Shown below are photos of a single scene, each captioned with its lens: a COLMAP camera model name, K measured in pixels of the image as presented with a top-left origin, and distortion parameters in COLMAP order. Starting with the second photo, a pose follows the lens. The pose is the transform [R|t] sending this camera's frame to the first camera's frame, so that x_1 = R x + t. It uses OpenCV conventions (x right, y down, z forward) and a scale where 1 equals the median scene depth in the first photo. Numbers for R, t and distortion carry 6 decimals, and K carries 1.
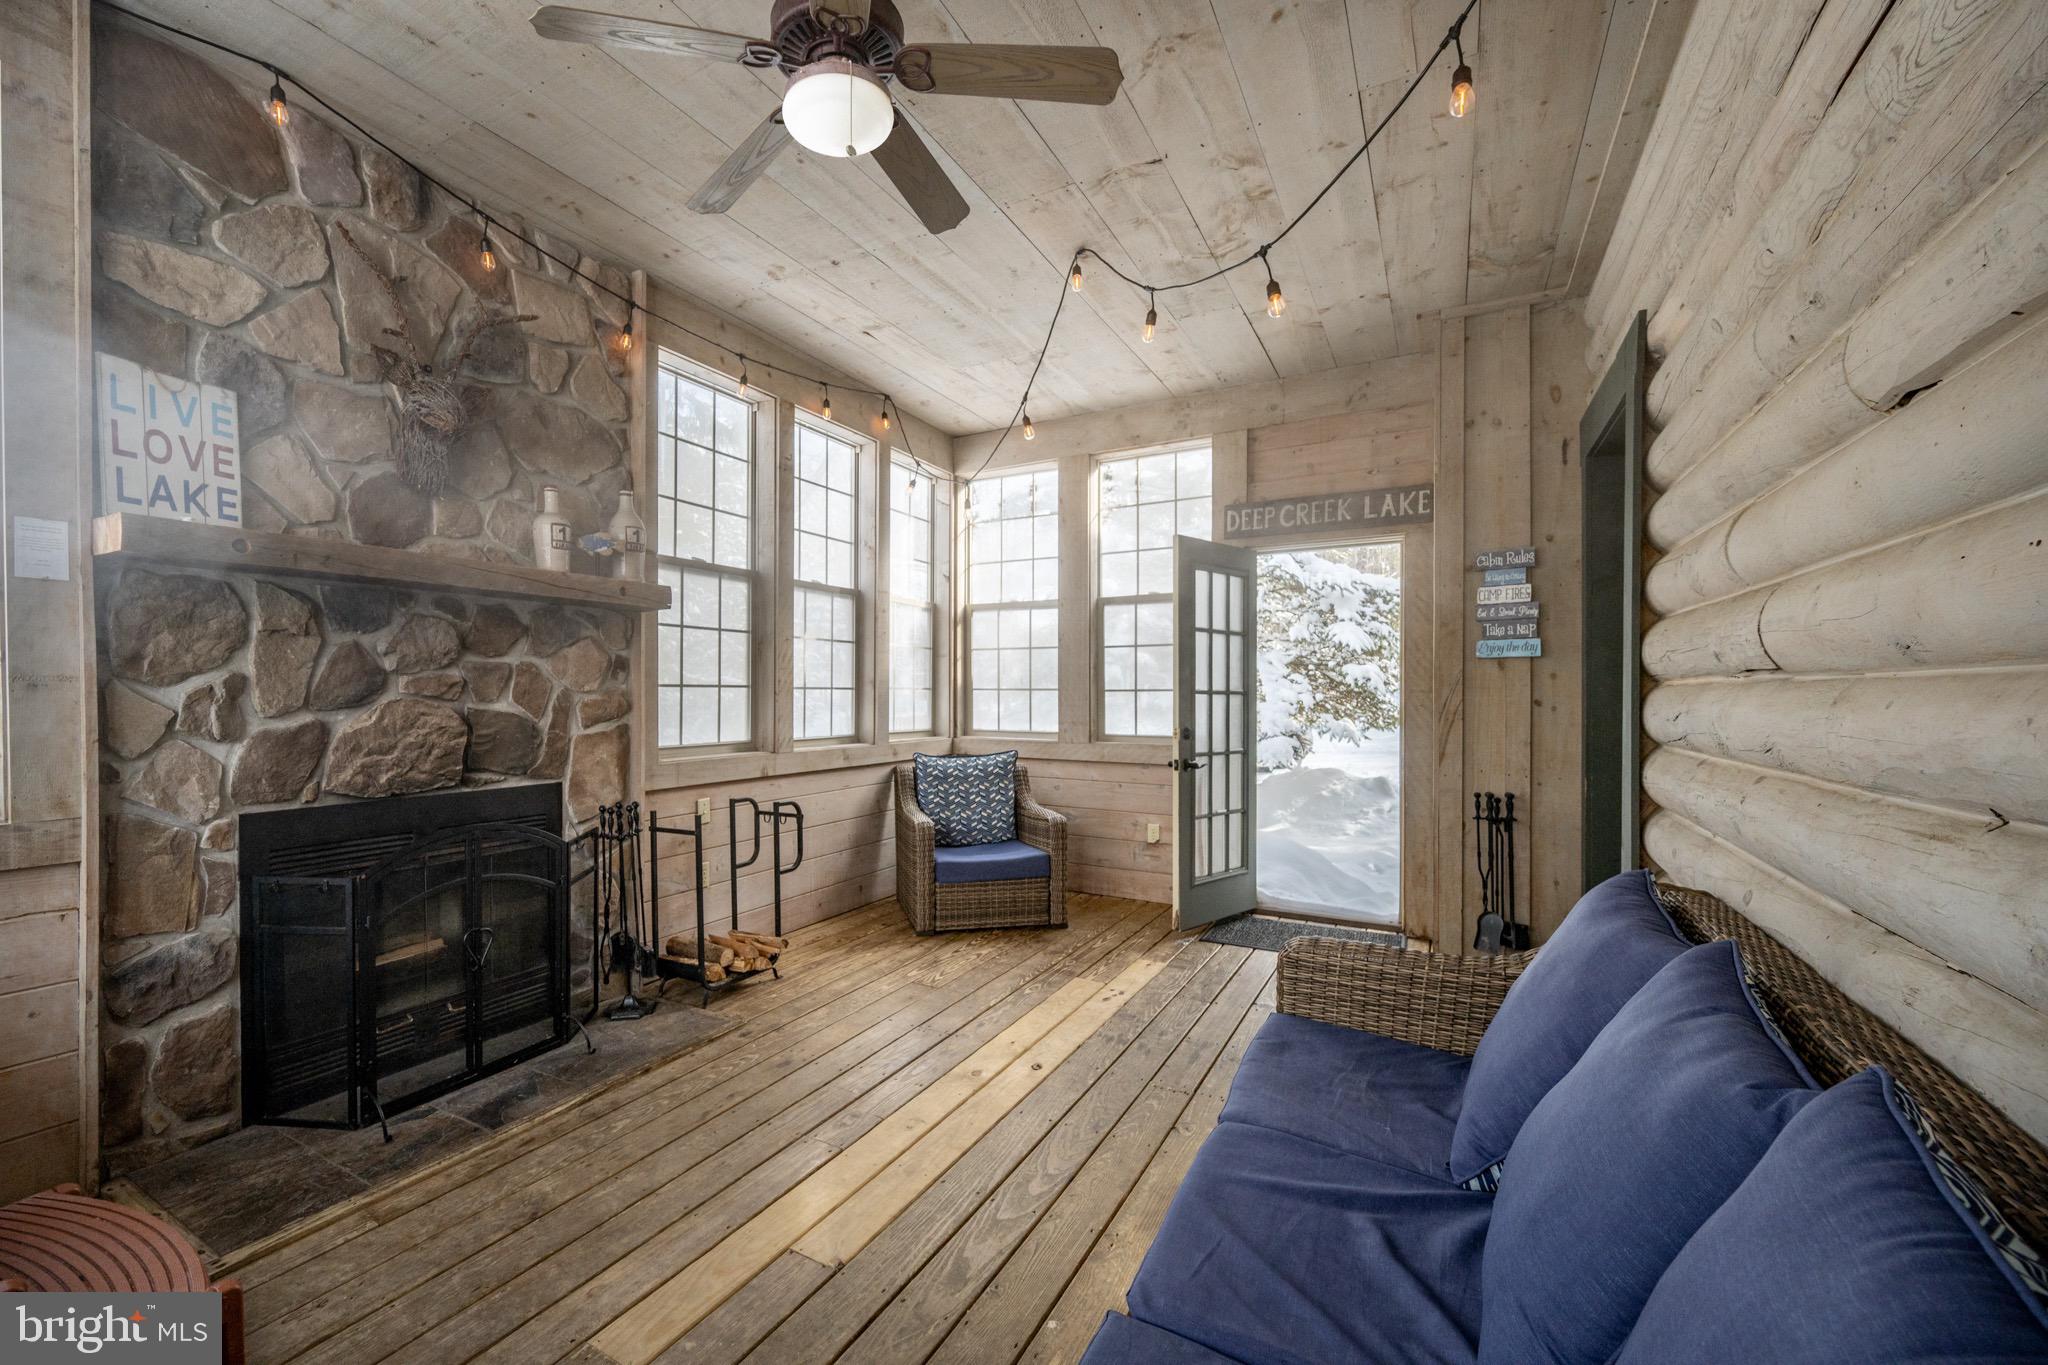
lens RADIAL K [[819.6, 0, 1013.5], [0, 819.6, 688.6], [0, 0, 1]] dist [-0.007960, 0.000992]
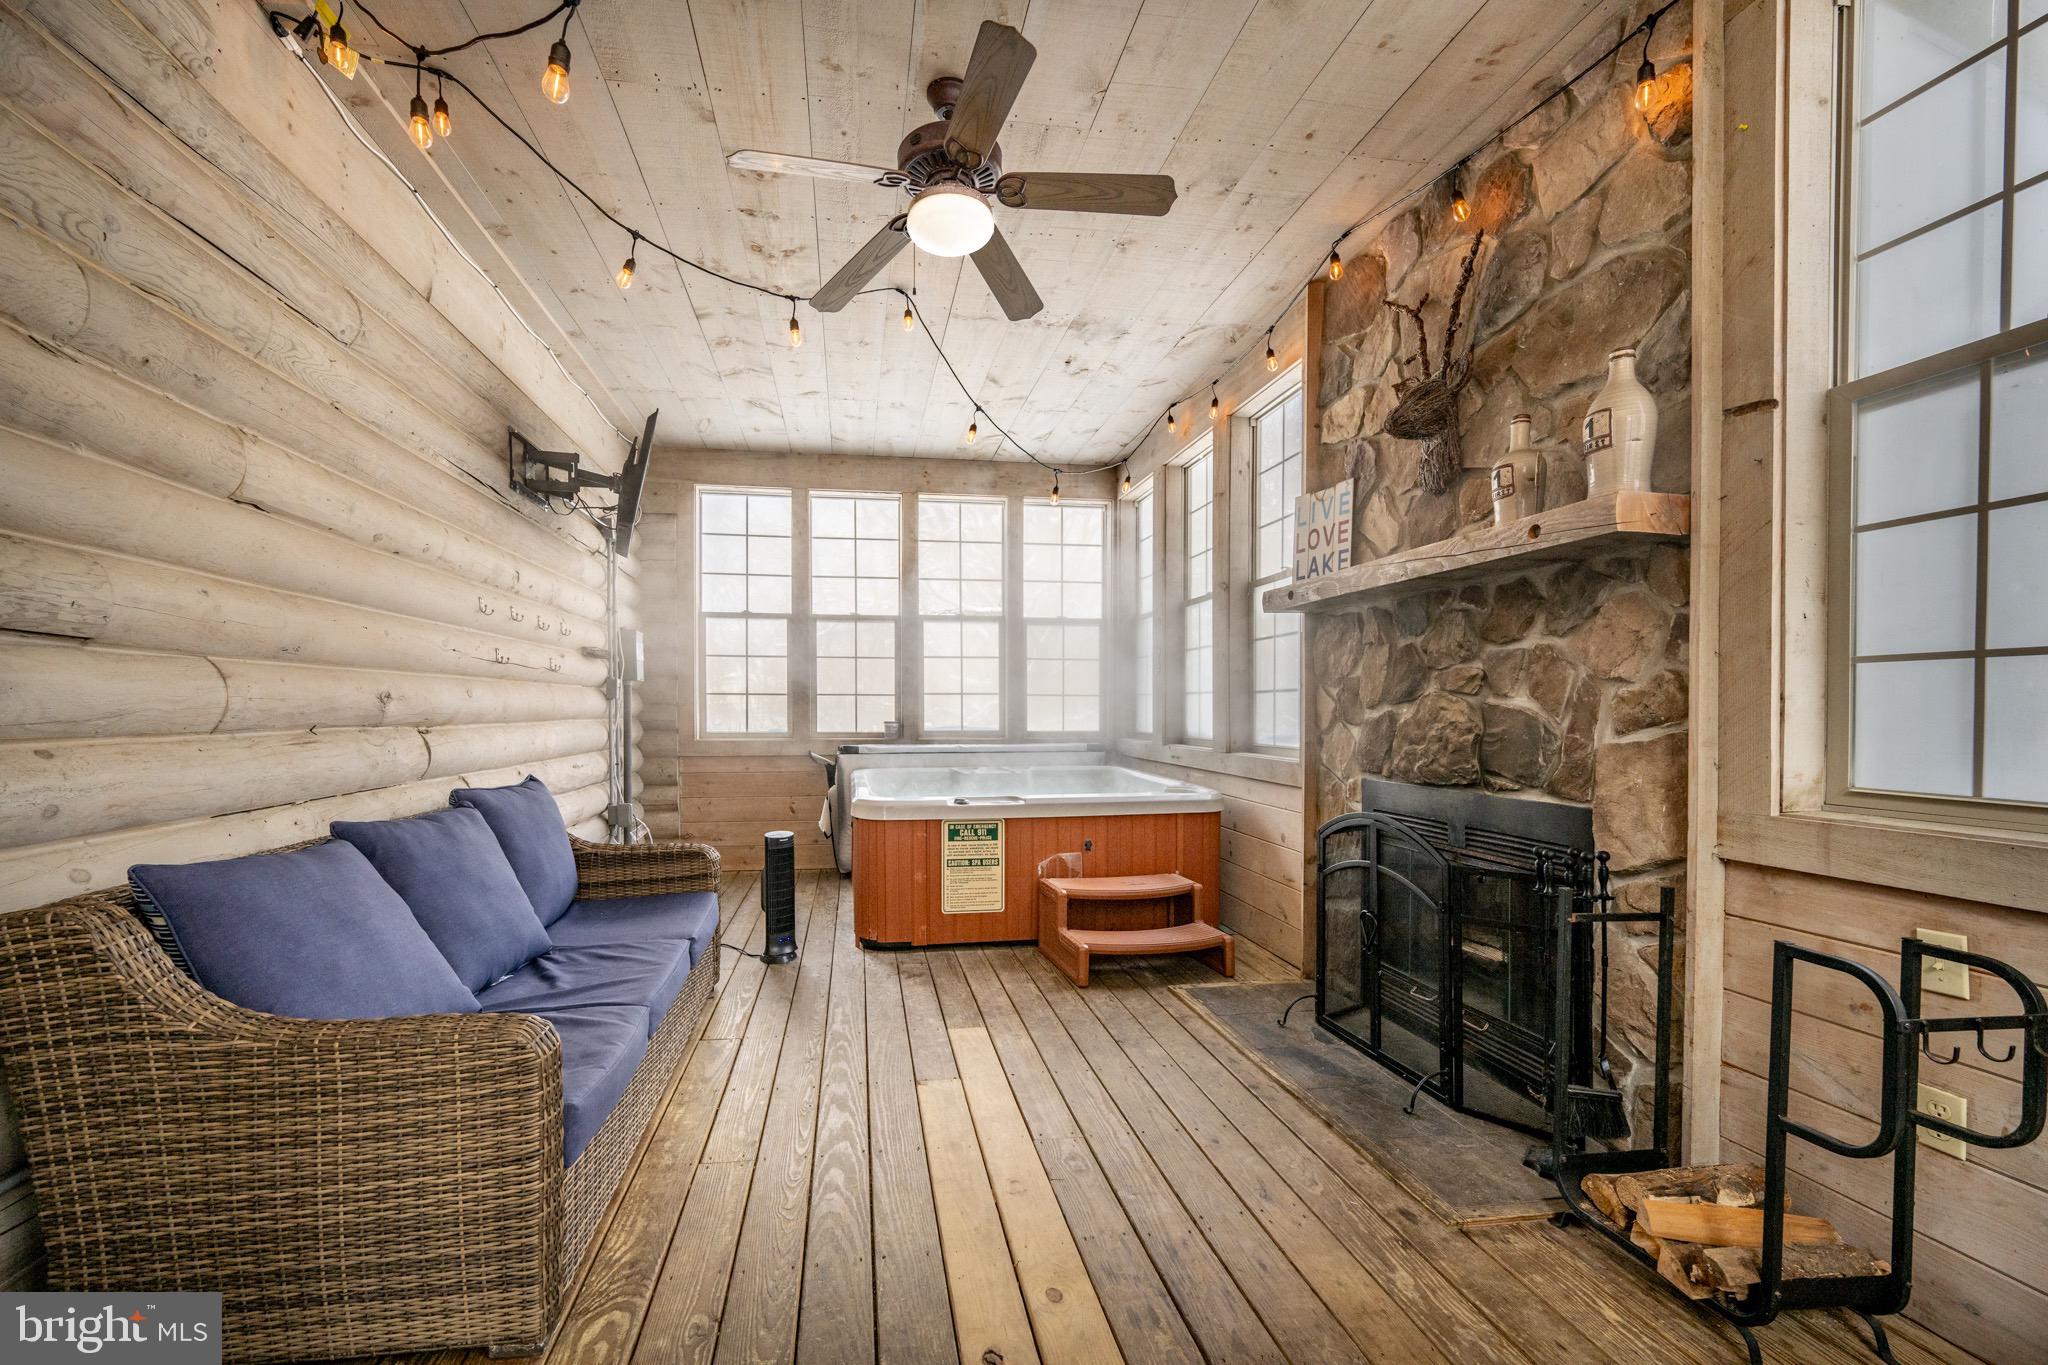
lens RADIAL K [[819.6, 0, 936.4], [0, 819.6, 729.6], [0, 0, 1]] dist [-0.007960, 0.000992]
pose [[-0.829051, 0.011457, -0.559056, 0.349720], [0.000602, 0.999808, 0.019597, 0.034898], [0.559173, 0.015911, -0.828898, 1.406385]]
